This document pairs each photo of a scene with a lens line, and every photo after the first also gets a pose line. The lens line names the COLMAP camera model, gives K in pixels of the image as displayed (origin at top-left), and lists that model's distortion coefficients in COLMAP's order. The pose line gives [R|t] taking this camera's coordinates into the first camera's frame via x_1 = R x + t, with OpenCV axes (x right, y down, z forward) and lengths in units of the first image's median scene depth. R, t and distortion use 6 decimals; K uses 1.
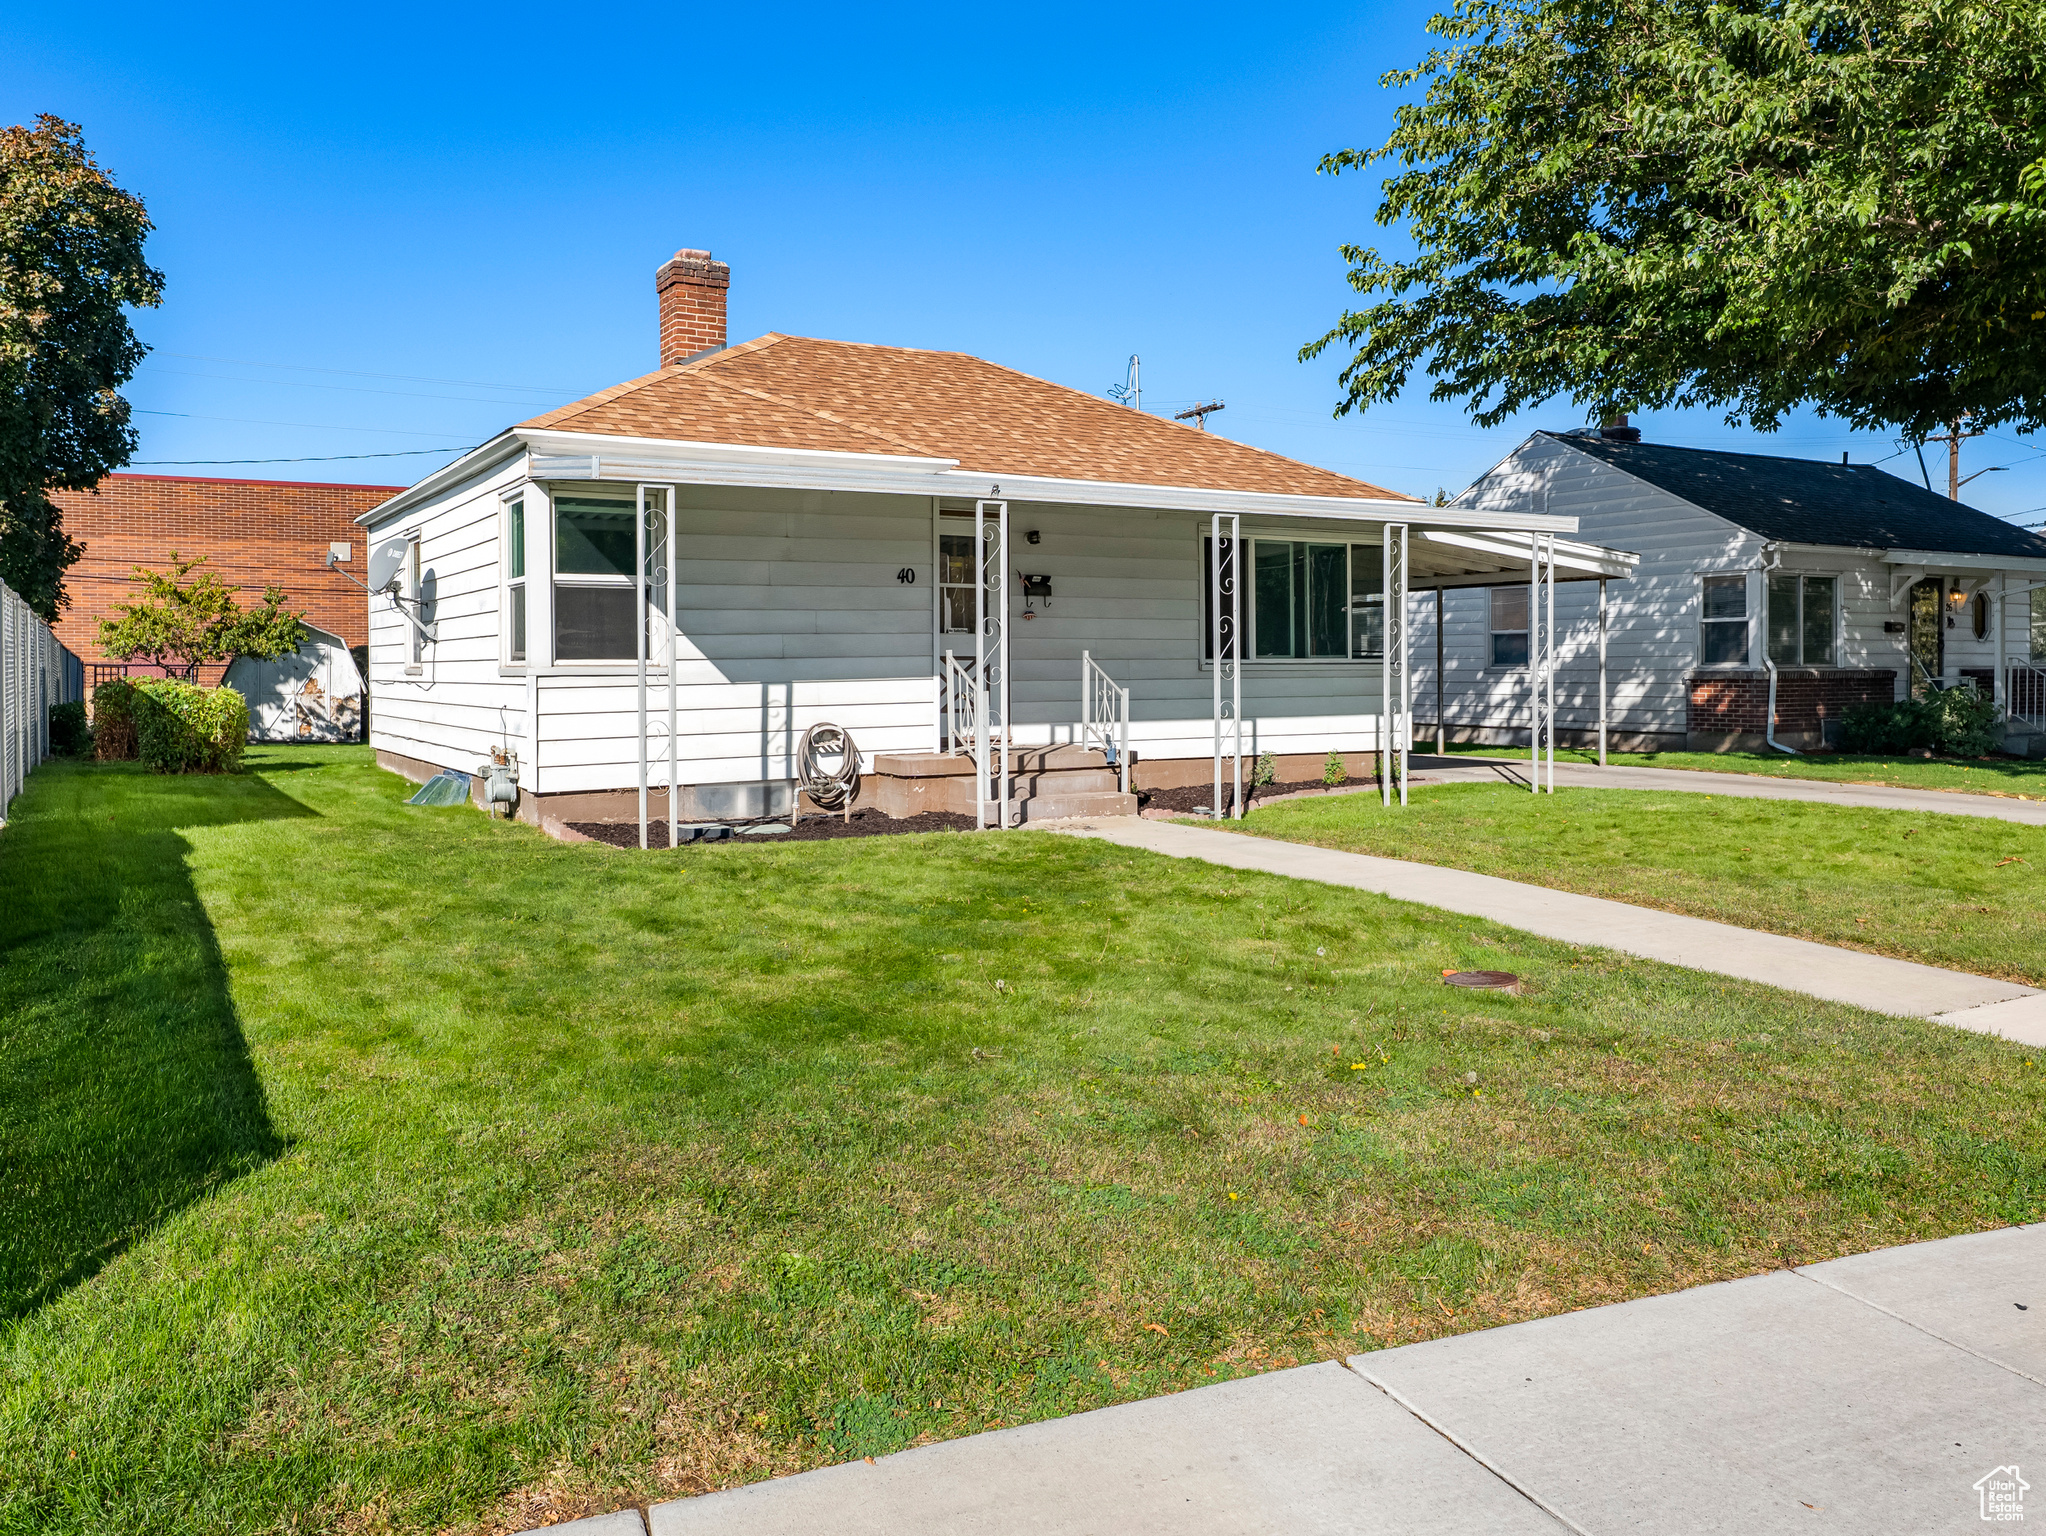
lens RADIAL K [[1593.2, 0, 1023.0], [0, 1593.2, 768.0], [0, 0, 1]] dist [-0.001425, -0.001272]
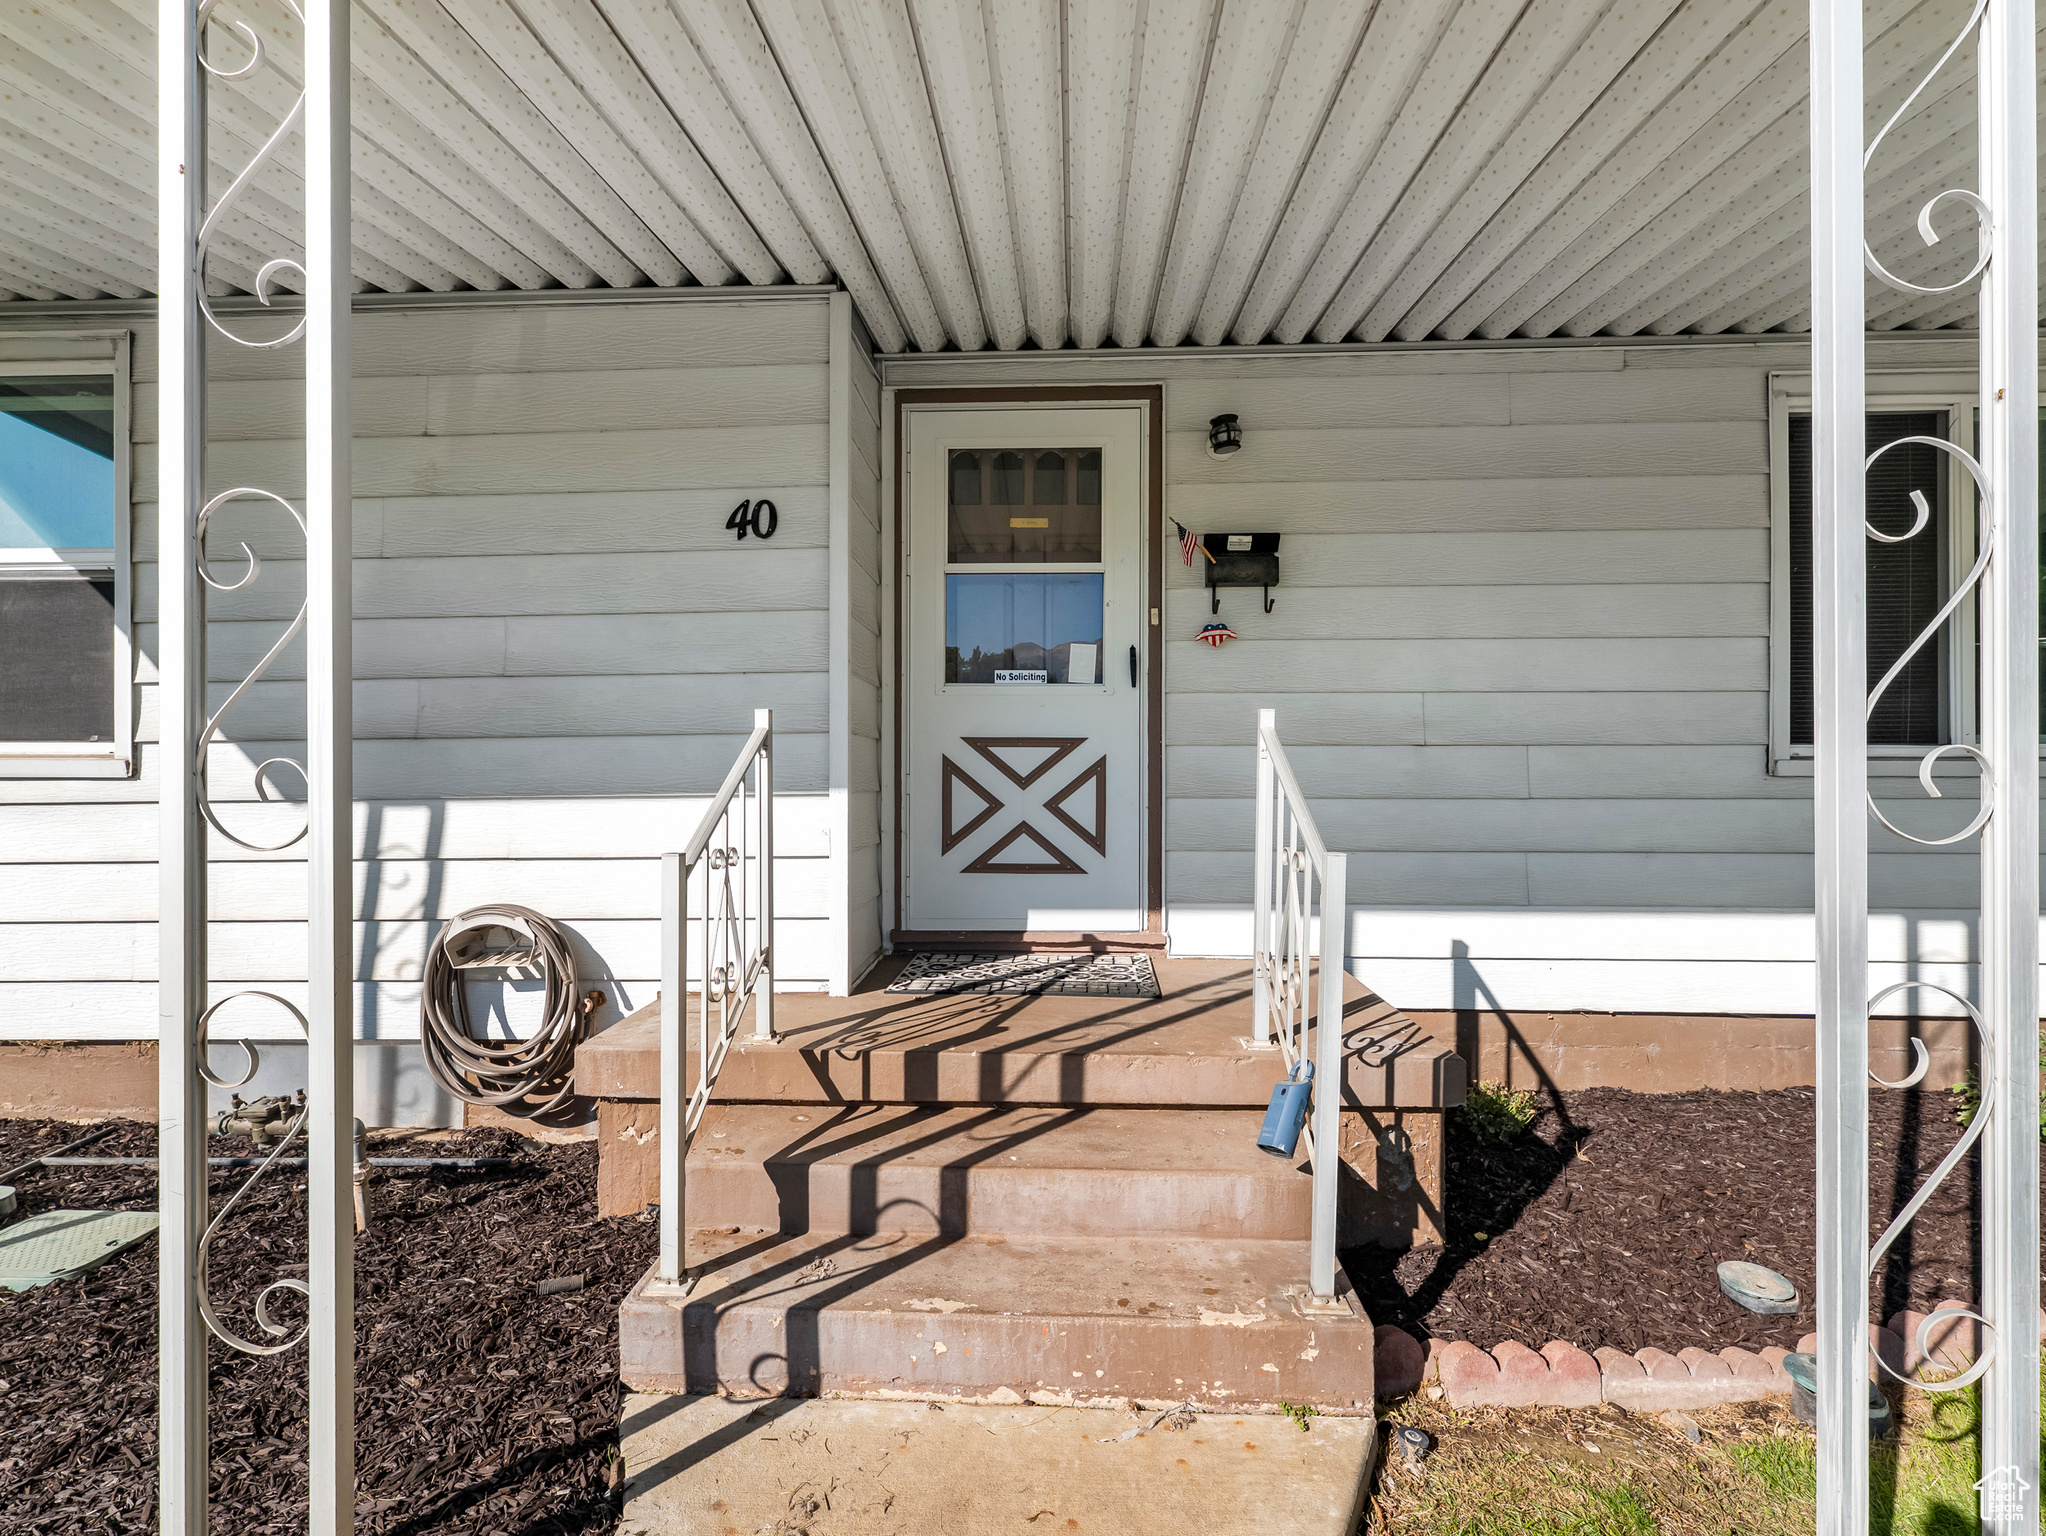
lens RADIAL K [[967.3, 0, 1023.0], [0, 967.3, 768.0], [0, 0, 1]] dist [-0.000829, -0.000060]
pose [[0.841556, 0.007459, -0.540119, 0.106597], [-0.037442, 0.998305, -0.044550, -0.056166], [0.538871, 0.057715, 0.840409, 0.871386]]
